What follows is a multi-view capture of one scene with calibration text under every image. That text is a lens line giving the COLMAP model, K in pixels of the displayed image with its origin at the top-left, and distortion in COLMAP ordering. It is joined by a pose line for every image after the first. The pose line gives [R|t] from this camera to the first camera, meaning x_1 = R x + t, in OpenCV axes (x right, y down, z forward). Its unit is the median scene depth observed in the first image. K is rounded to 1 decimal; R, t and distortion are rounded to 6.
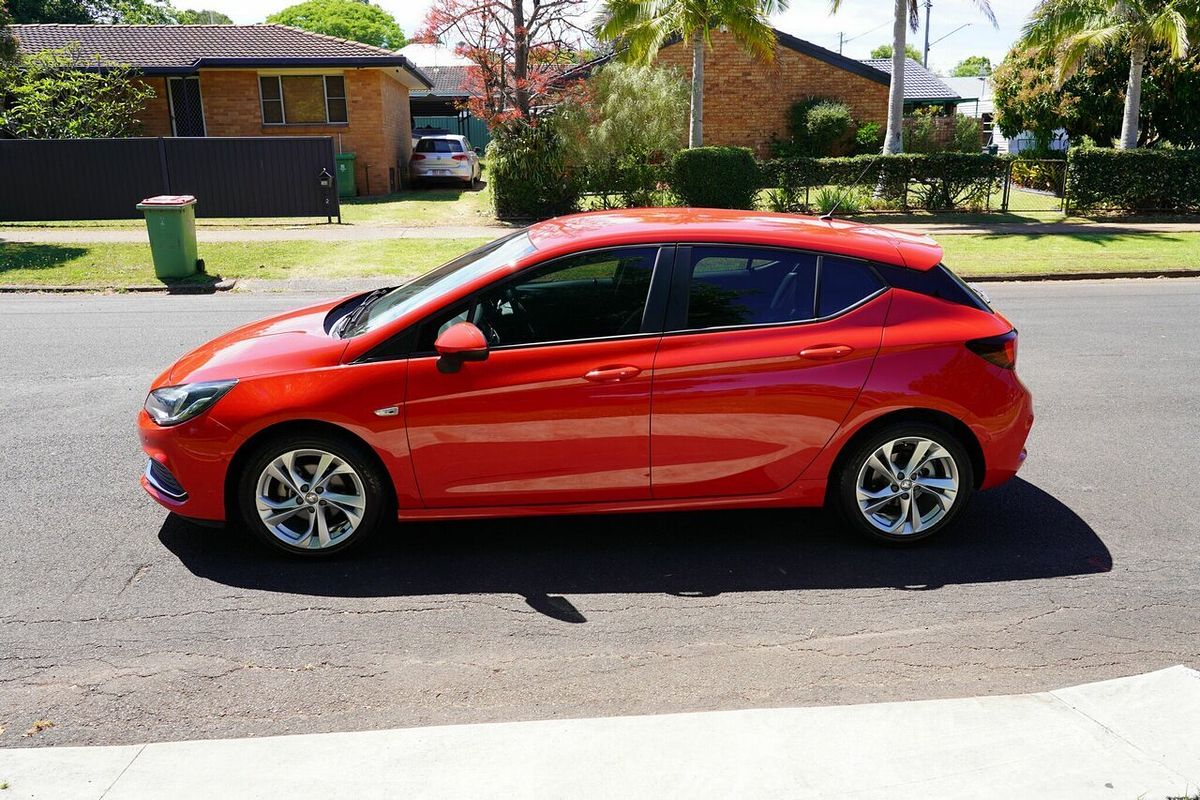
lens RADIAL K [[936.5, 0, 606.1], [0, 936.5, 403.8], [0, 0, 1]] dist [0.006966, 0.004861]
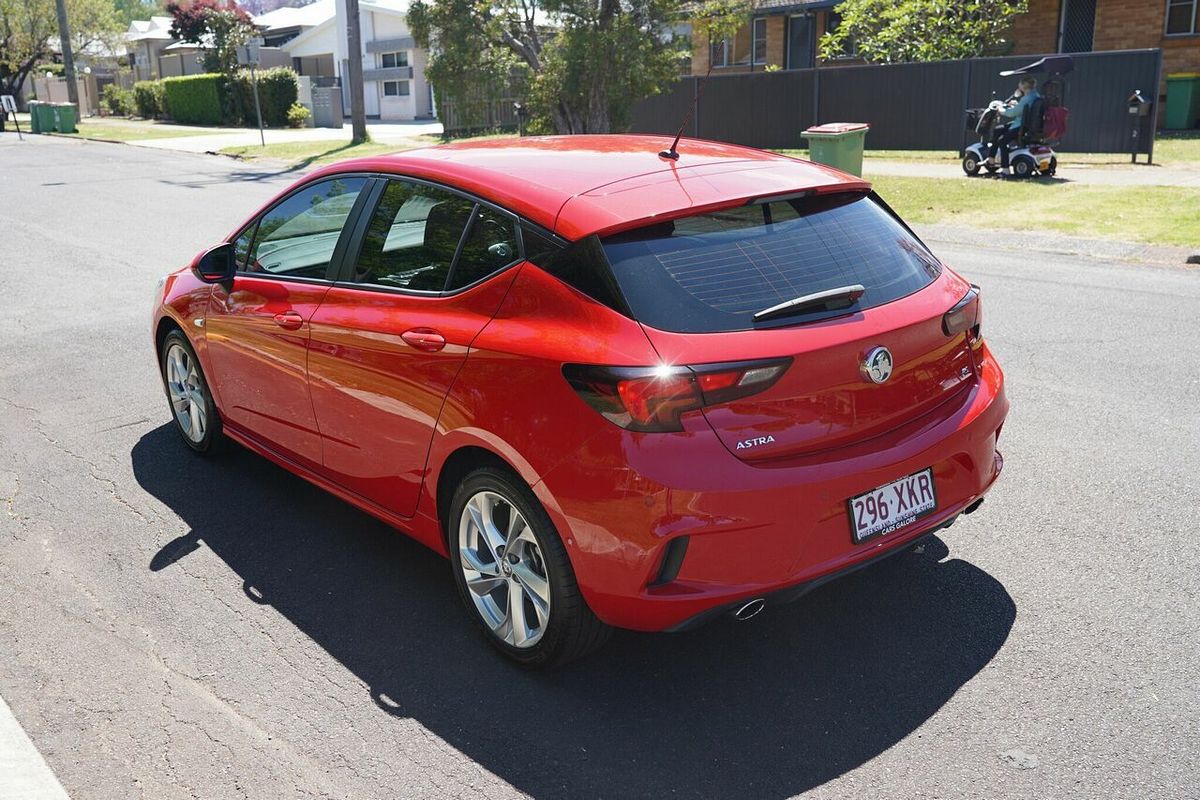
lens RADIAL K [[1114.2, 0, 634.1], [0, 1114.2, 399.1], [0, 0, 1]] dist [0.005936, 0.014269]
pose [[0.585971, 0.204374, -0.784136, 0.264186], [-0.189476, 0.975404, 0.112634, -0.036095], [0.787869, 0.082575, 0.610282, 0.165259]]
